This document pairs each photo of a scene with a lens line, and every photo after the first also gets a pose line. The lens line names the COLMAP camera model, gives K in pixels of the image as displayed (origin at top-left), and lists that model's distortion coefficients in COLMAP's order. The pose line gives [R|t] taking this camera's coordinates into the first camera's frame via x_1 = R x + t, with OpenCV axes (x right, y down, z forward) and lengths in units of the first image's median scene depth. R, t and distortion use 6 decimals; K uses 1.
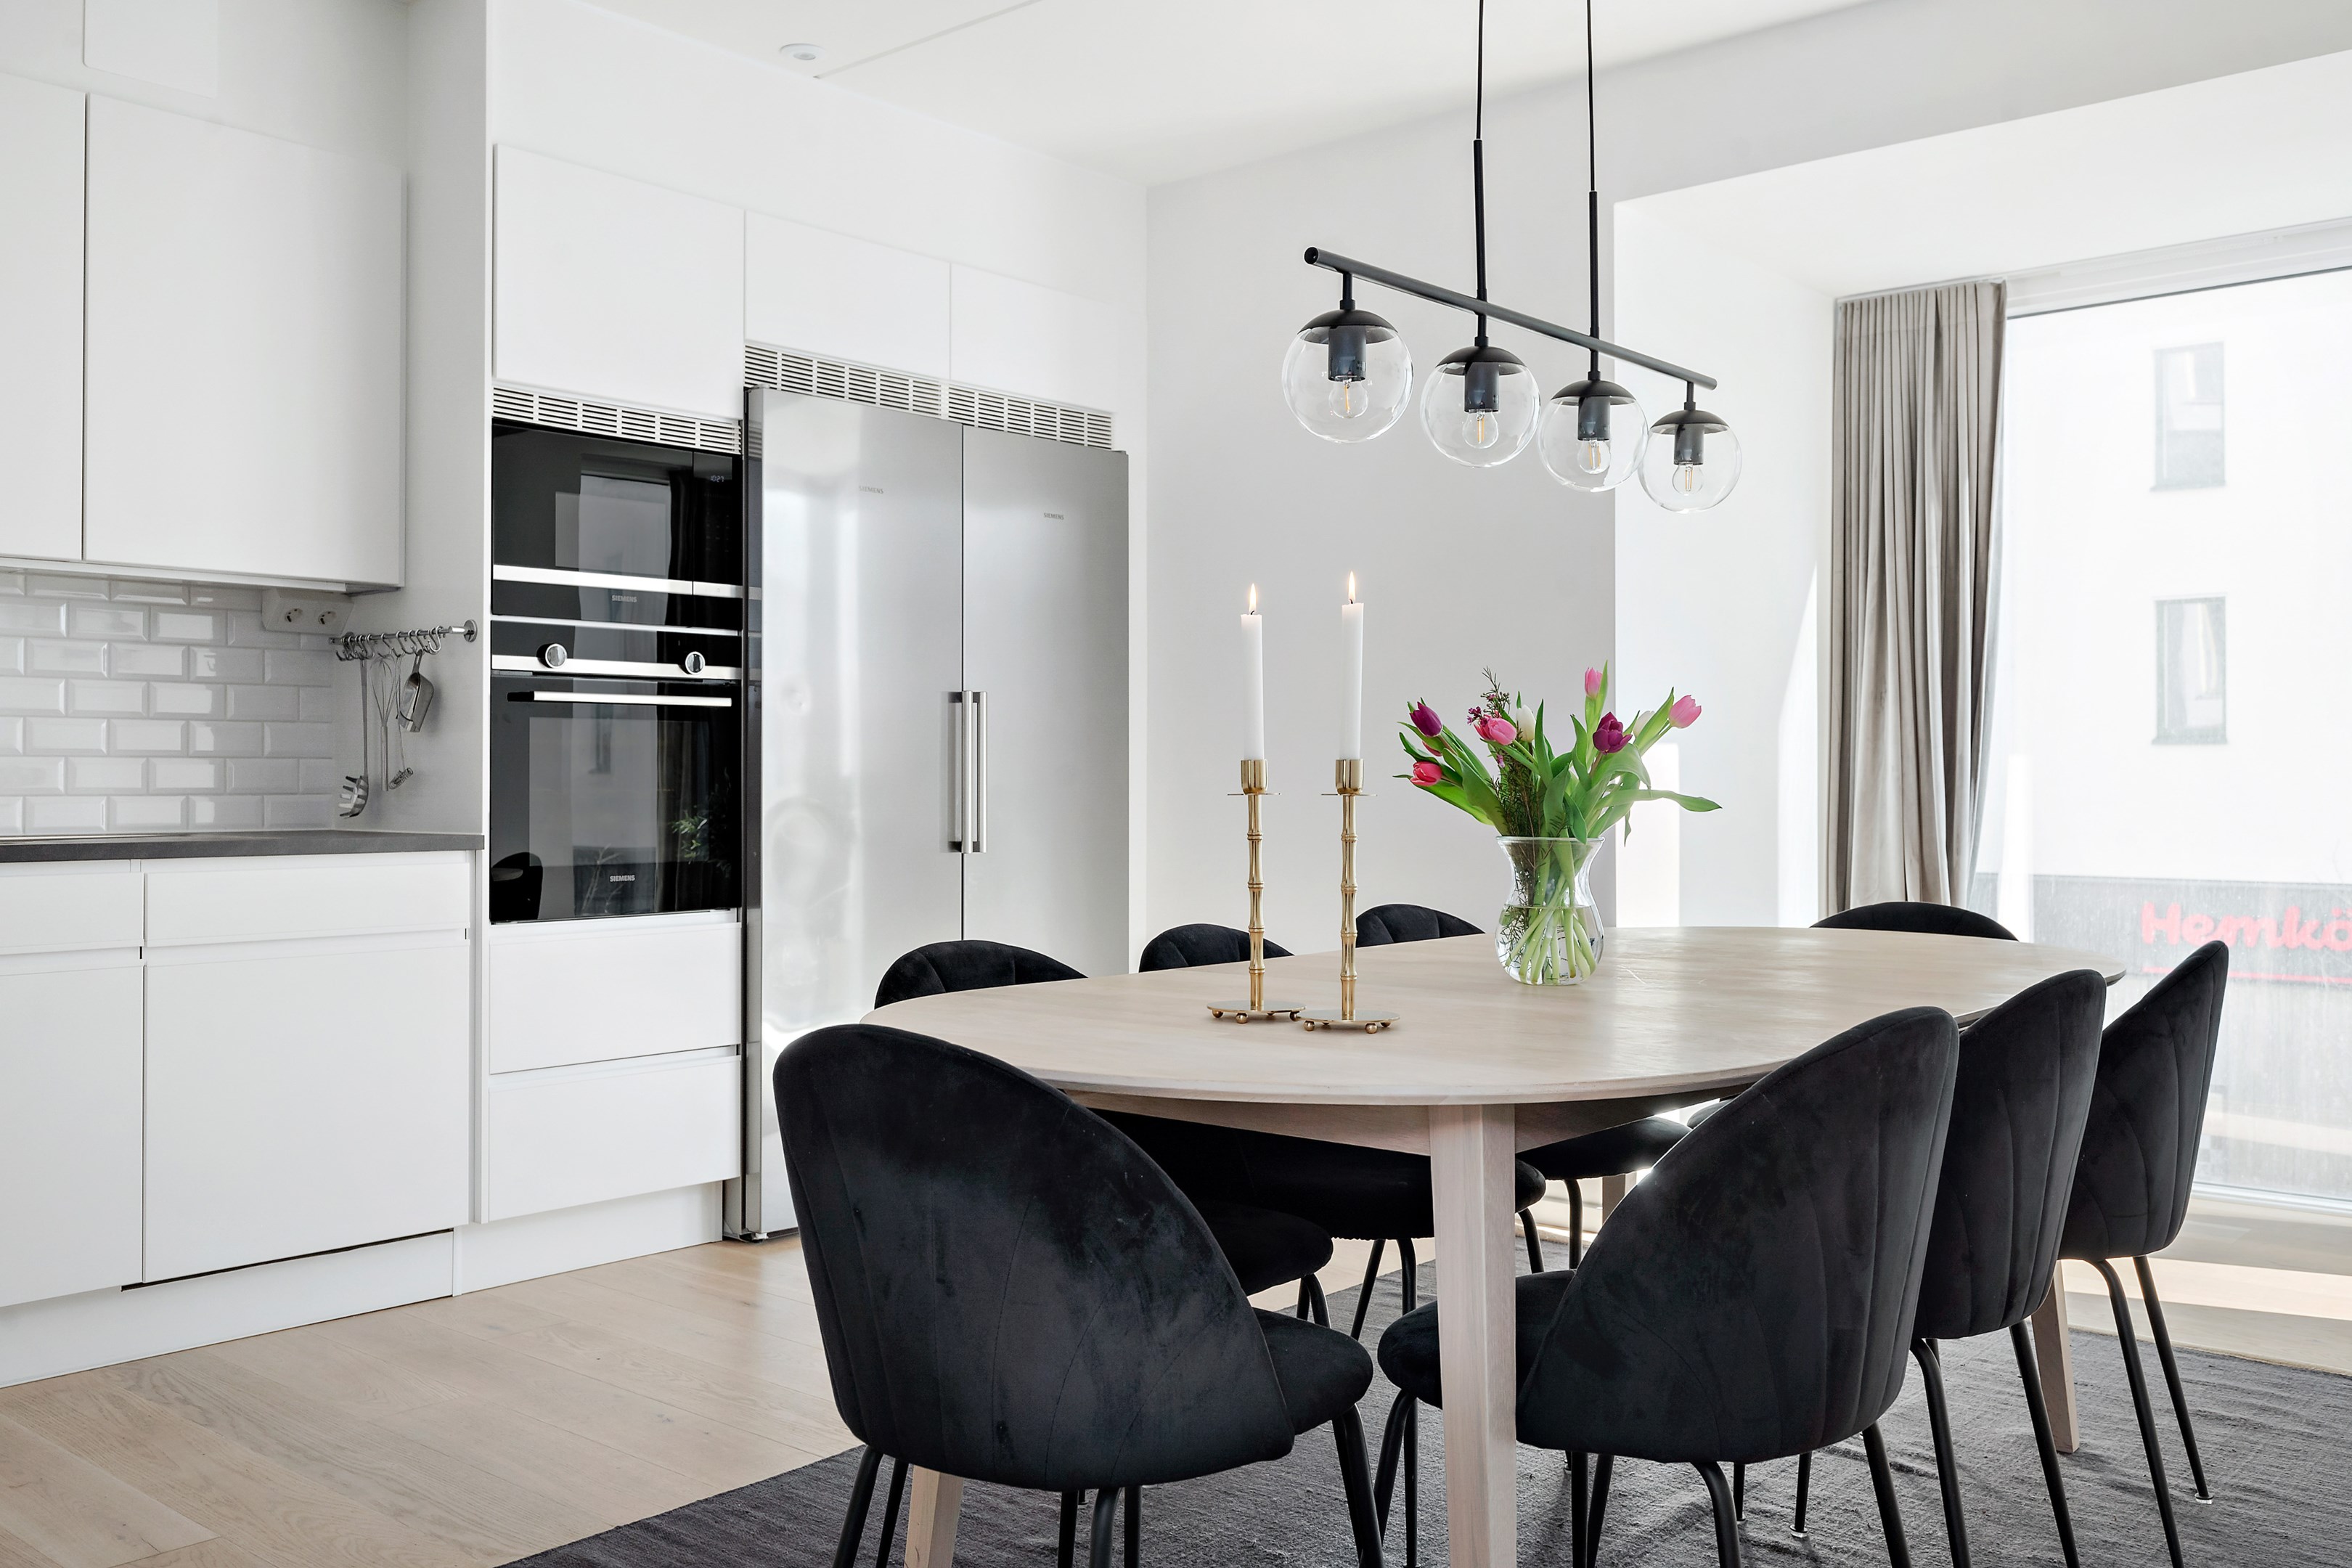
lens RADIAL K [[2060.8, 0, 1176.7], [0, 2060.8, 783.1], [0, 0, 1]] dist [-0.011019, 0.002265]
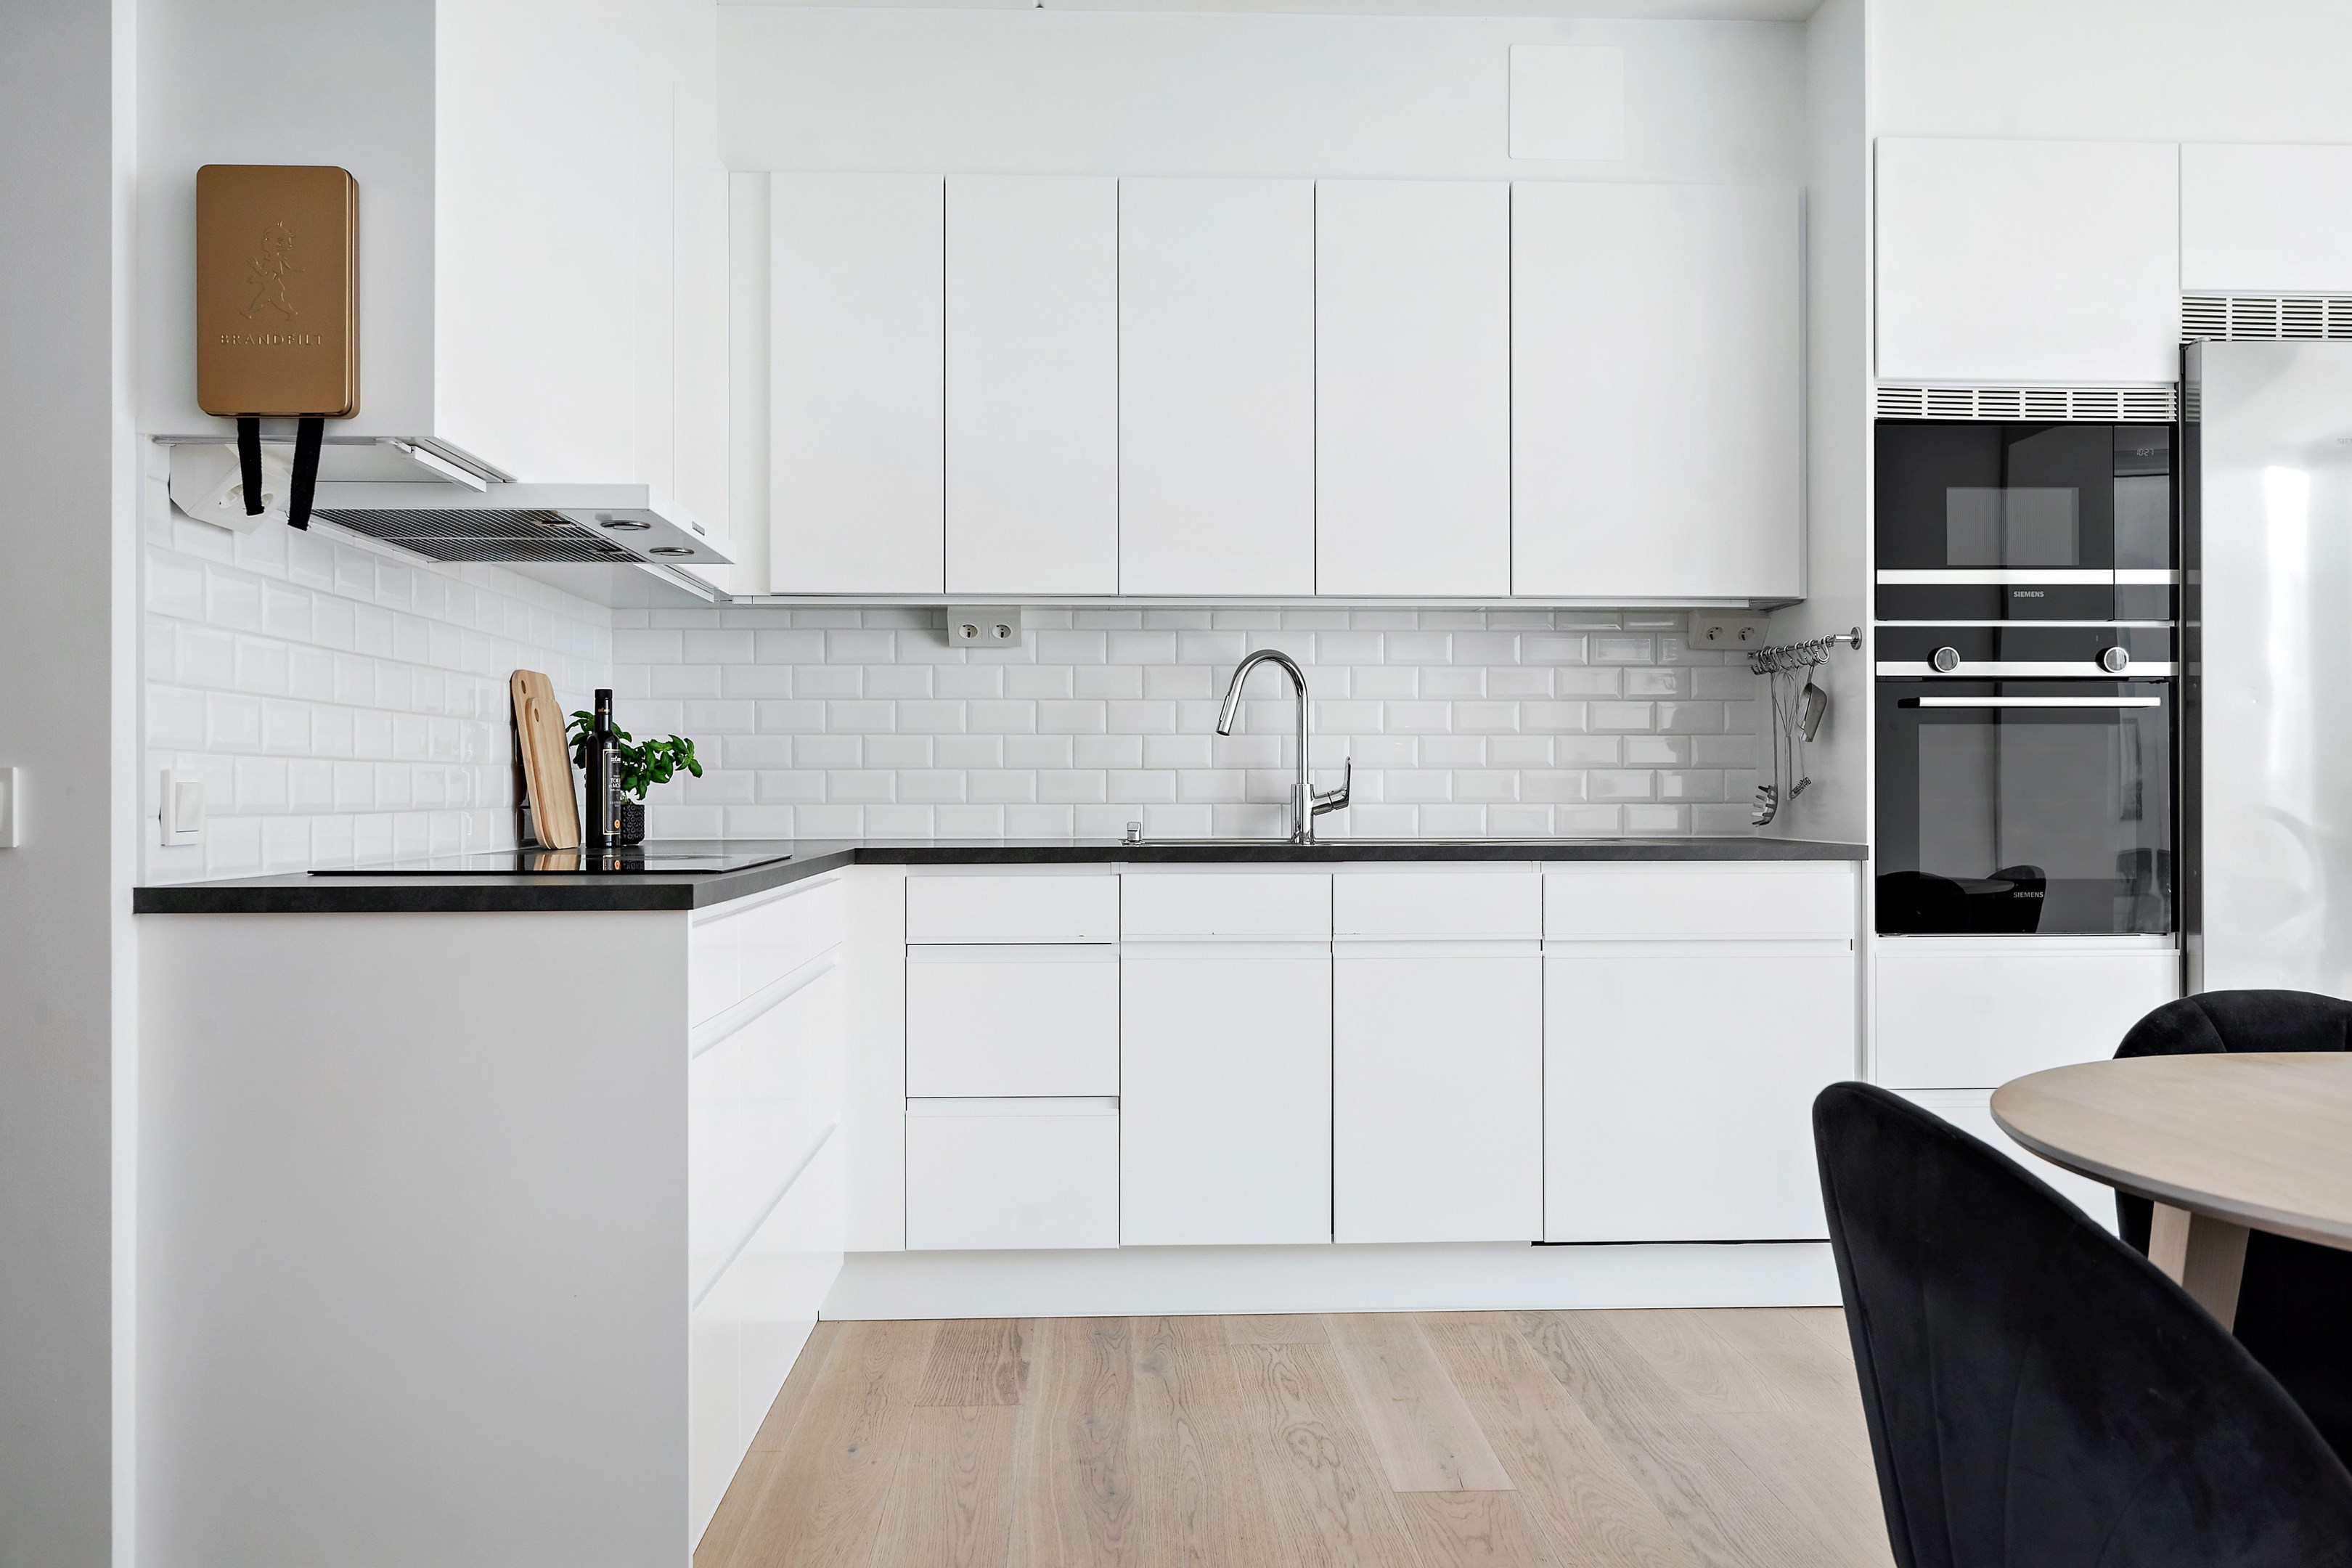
lens RADIAL K [[1917.3, 0, 1175.1], [0, 1917.3, 800.4], [0, 0, 1]] dist [-0.010056, 0.007222]
pose [[0.675727, 0.002908, -0.737146, 0.113305], [0.000127, 0.999992, 0.004062, 0.000047], [0.737152, -0.002838, 0.675721, 0.137787]]
